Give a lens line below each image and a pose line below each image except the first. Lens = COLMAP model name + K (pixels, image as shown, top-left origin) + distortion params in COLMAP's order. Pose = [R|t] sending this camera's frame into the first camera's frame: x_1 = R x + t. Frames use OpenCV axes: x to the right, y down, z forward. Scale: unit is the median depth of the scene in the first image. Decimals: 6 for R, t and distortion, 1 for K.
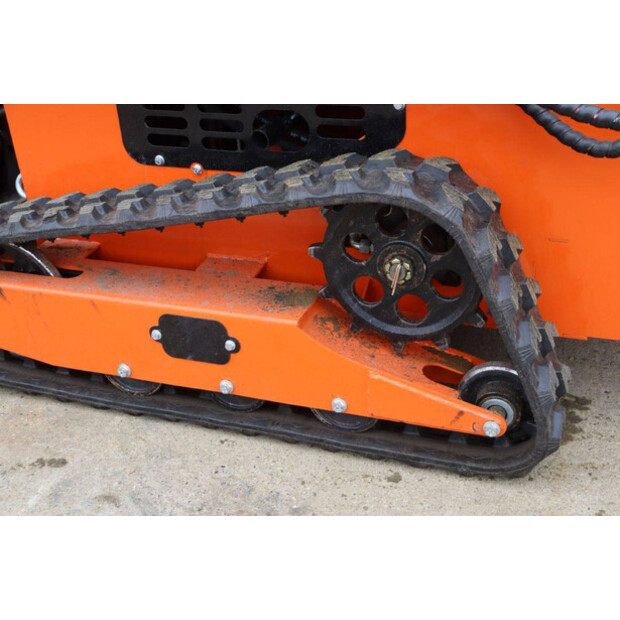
lens RADIAL K [[900.4, 0, 306.4], [0, 900.4, 308.9], [0, 0, 1]] dist [0.077198, 0.000000]
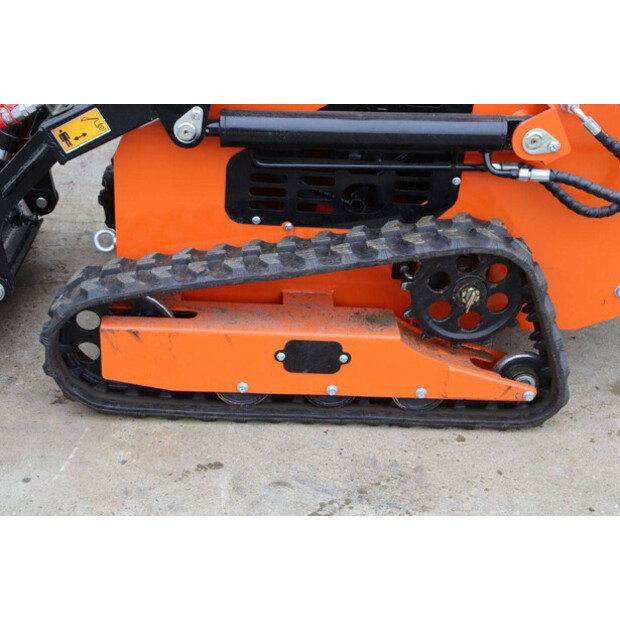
lens RADIAL K [[947.8, 0, 315.1], [0, 947.8, 310.3], [0, 0, 1]] dist [0.116702, 0.000000]
pose [[0.897275, -0.080170, 0.434132, -0.759740], [0.074427, 0.996768, 0.030243, -0.080523], [-0.435153, 0.005174, 0.900342, -0.268641]]
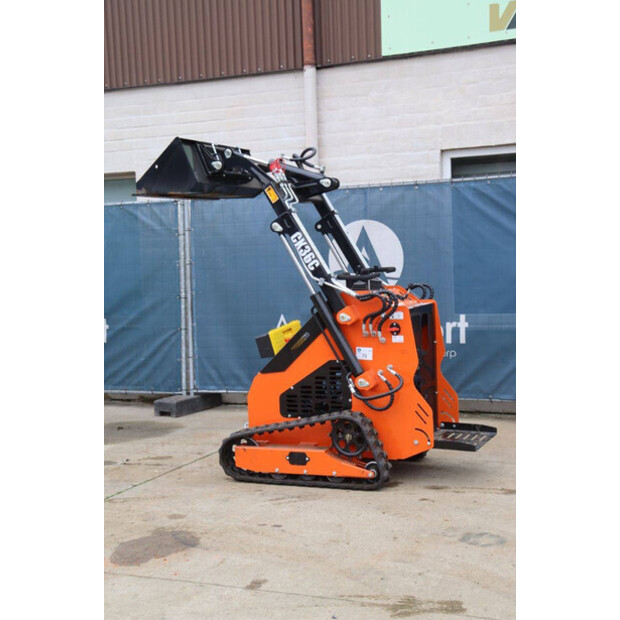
lens RADIAL K [[965.4, 0, 307.2], [0, 965.4, 309.9], [0, 0, 1]] dist [0.101673, 0.000000]
pose [[0.998722, 0.021844, -0.045586, 0.096573], [-0.038448, 0.913727, -0.404506, 1.191701], [0.032817, 0.405742, 0.913398, -3.222453]]
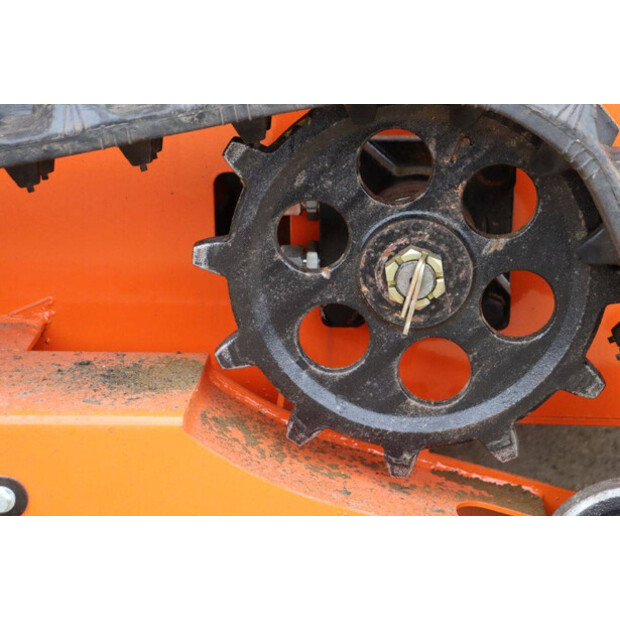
lens RADIAL K [[1501.8, 0, 312.8], [0, 1501.8, 316.8], [0, 0, 1]] dist [0.461617, 0.000000]
pose [[0.952220, -0.037287, 0.303129, -0.164107], [0.091621, 0.981682, -0.167054, 0.091481], [-0.291347, 0.186845, 0.938193, 0.304267]]
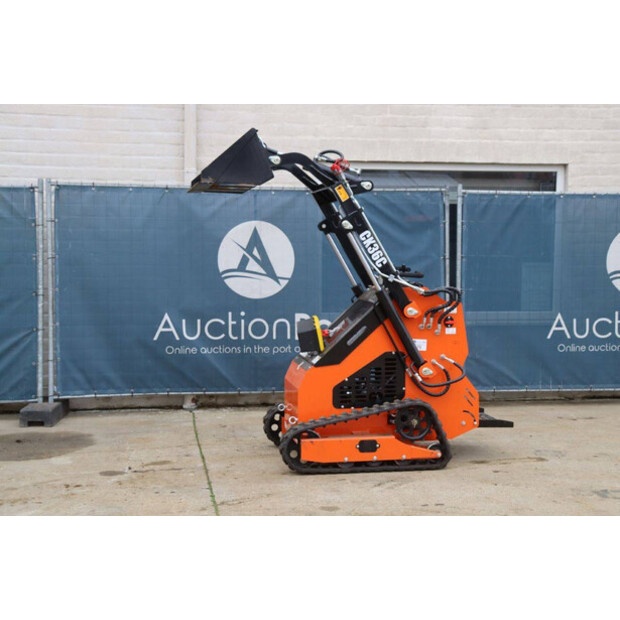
lens RADIAL K [[947.8, 0, 310.5], [0, 947.8, 309.4], [0, 0, 1]] dist [0.116702, 0.000000]
pose [[0.857320, 0.024877, 0.514182, -2.705565], [0.193372, 0.910122, -0.366450, 1.047331], [-0.477084, 0.413594, 0.775455, -2.589963]]
